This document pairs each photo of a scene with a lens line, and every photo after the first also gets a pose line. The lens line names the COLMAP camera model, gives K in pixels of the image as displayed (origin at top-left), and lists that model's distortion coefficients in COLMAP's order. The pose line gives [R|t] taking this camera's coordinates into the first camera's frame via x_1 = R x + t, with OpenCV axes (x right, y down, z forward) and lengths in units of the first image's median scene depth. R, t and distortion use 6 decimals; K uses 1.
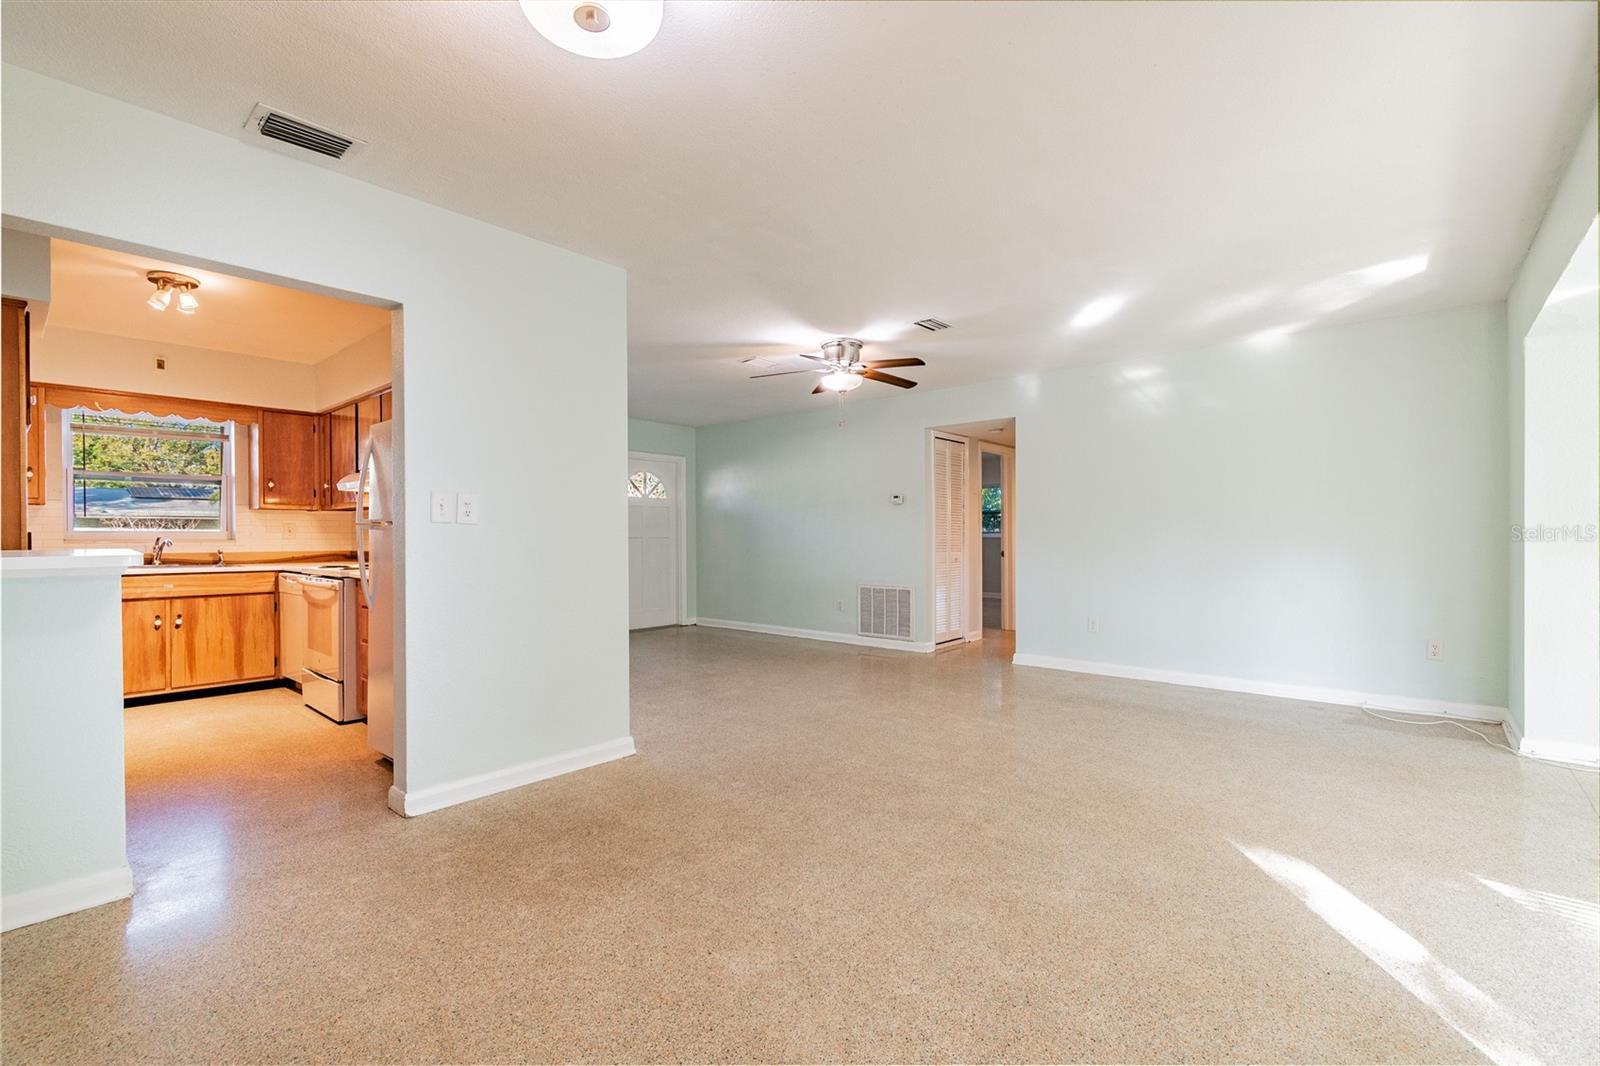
lens RADIAL K [[705.6, 0, 799.1], [0, 705.6, 539.7], [0, 0, 1]] dist [0.006414, -0.002554]
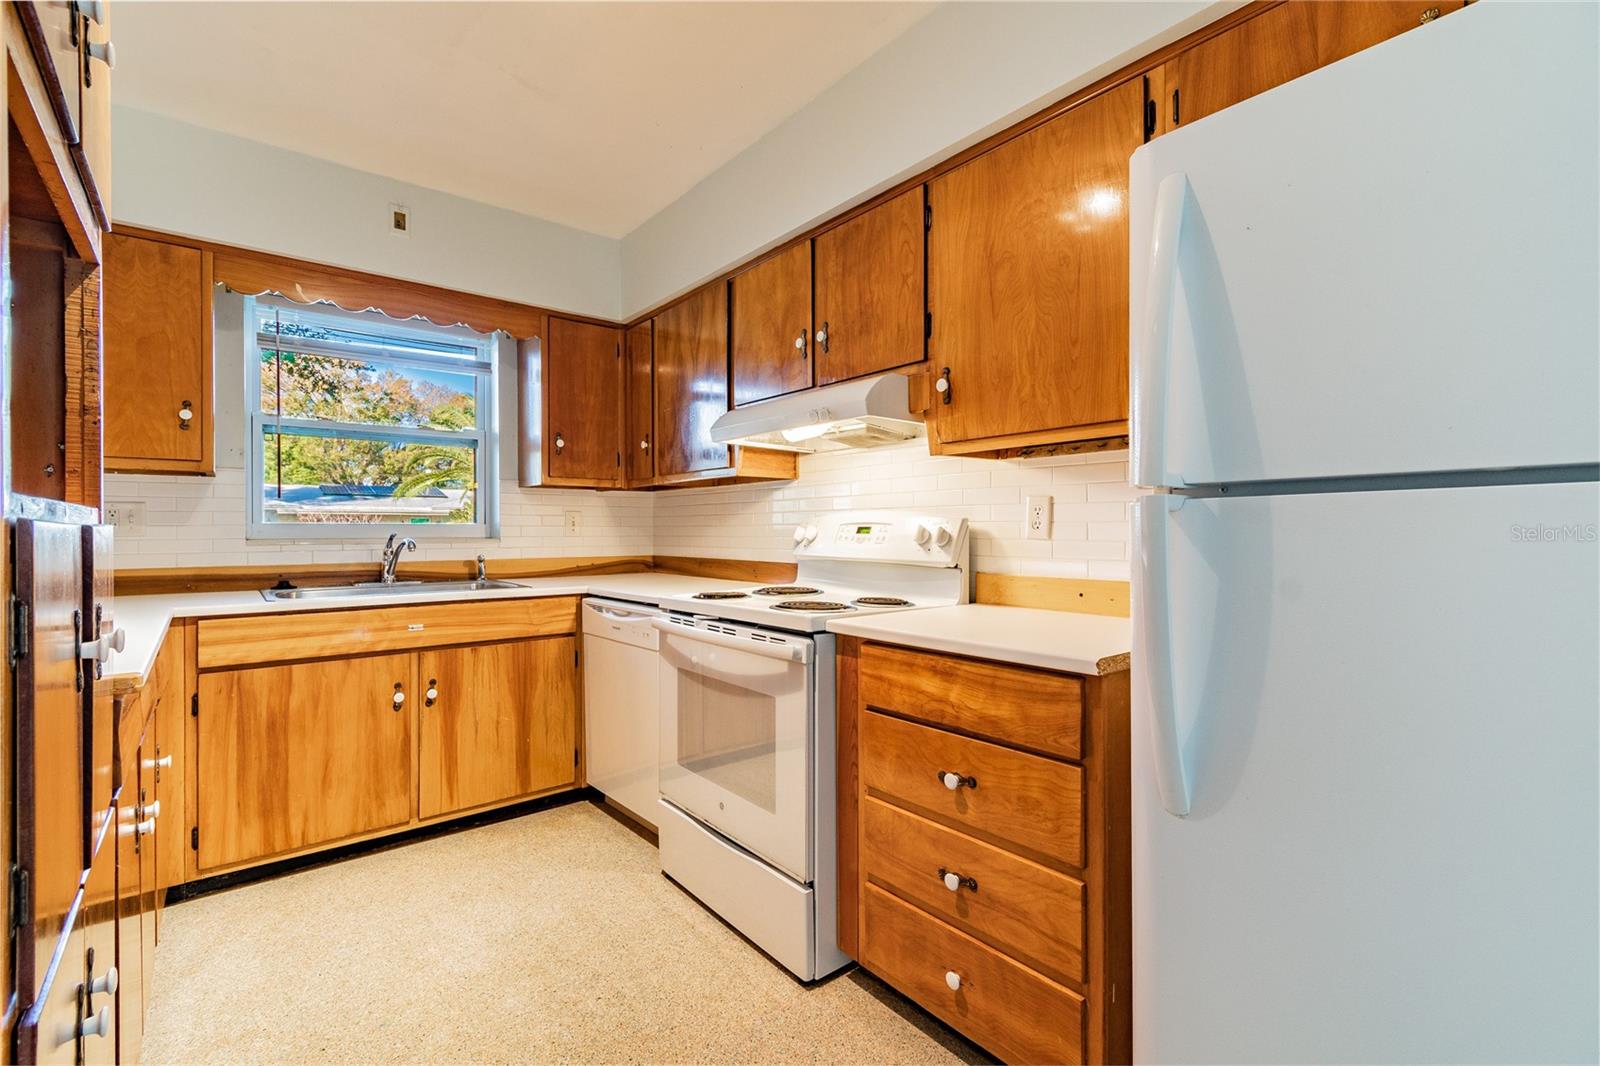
lens RADIAL K [[705.6, 0, 795.0], [0, 705.6, 530.4], [0, 0, 1]] dist [0.006414, -0.002554]
pose [[0.986406, -0.000549, -0.164325, -0.486139], [-0.000383, 0.999984, -0.005637, -0.003543], [0.164325, 0.005623, 0.986390, 0.486852]]
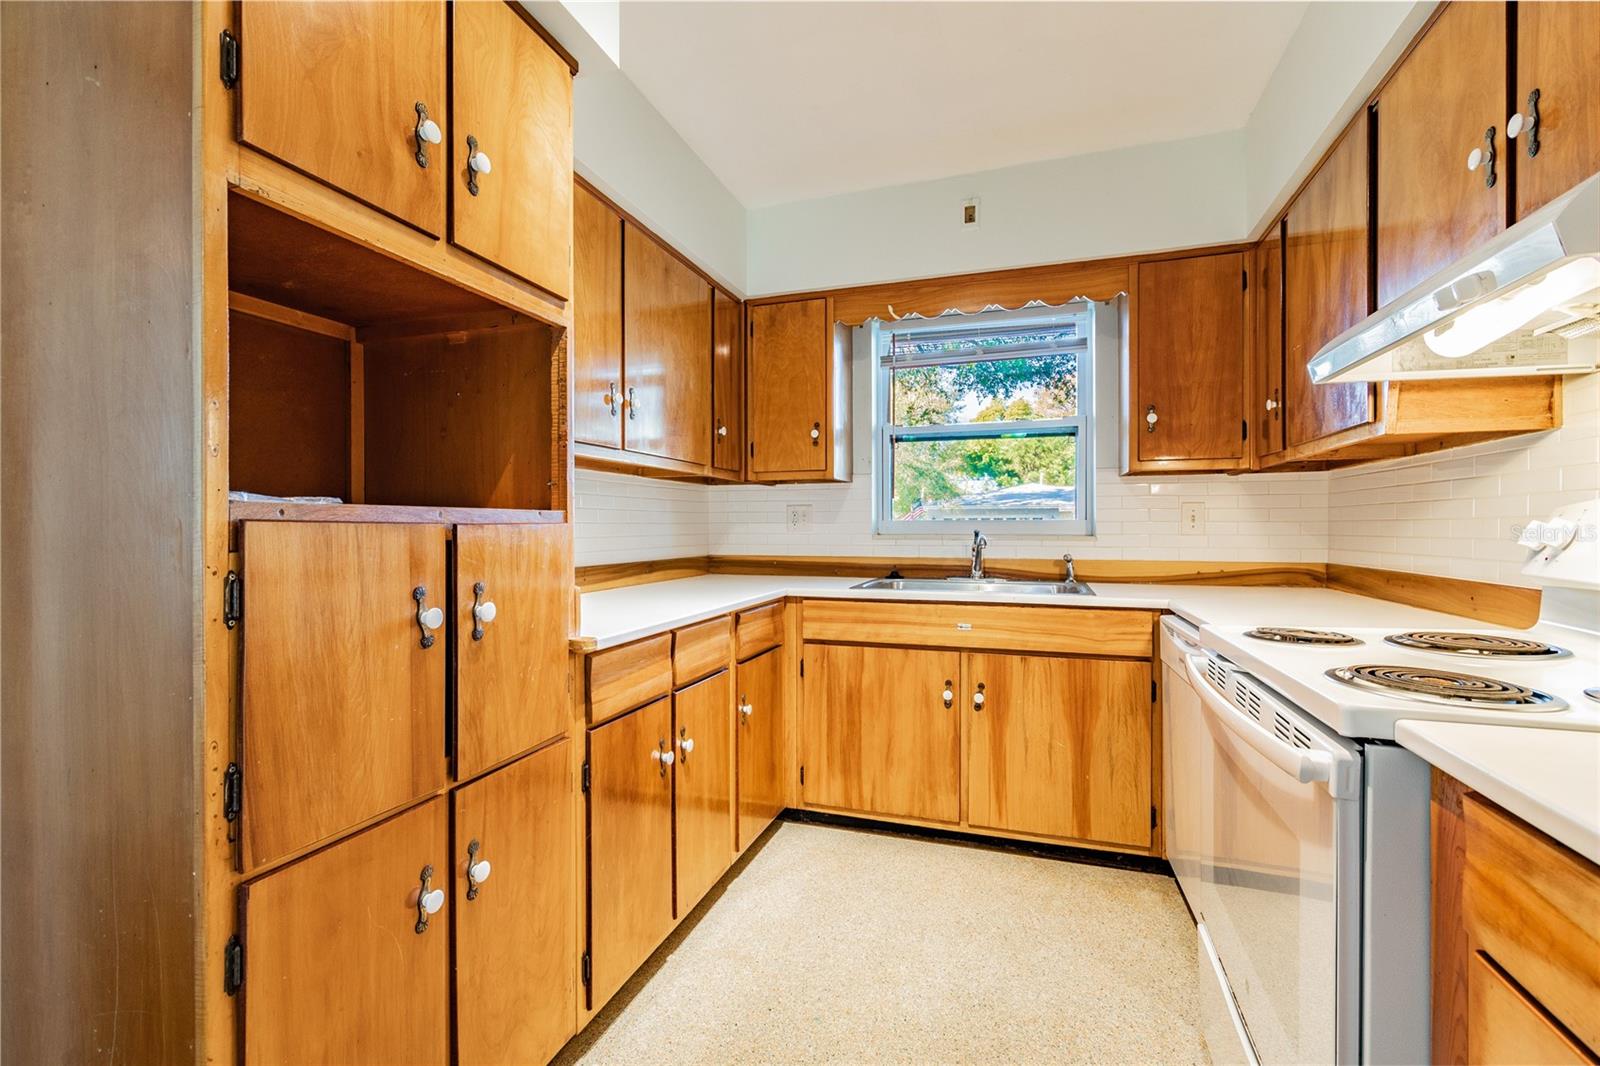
lens RADIAL K [[705.6, 0, 799.3], [0, 705.6, 529.4], [0, 0, 1]] dist [0.006414, -0.002554]
pose [[0.388818, 0.004932, -0.921302, -0.430827], [-0.005642, 0.999980, 0.002972, -0.005299], [0.921297, 0.004042, 0.388837, 0.639197]]
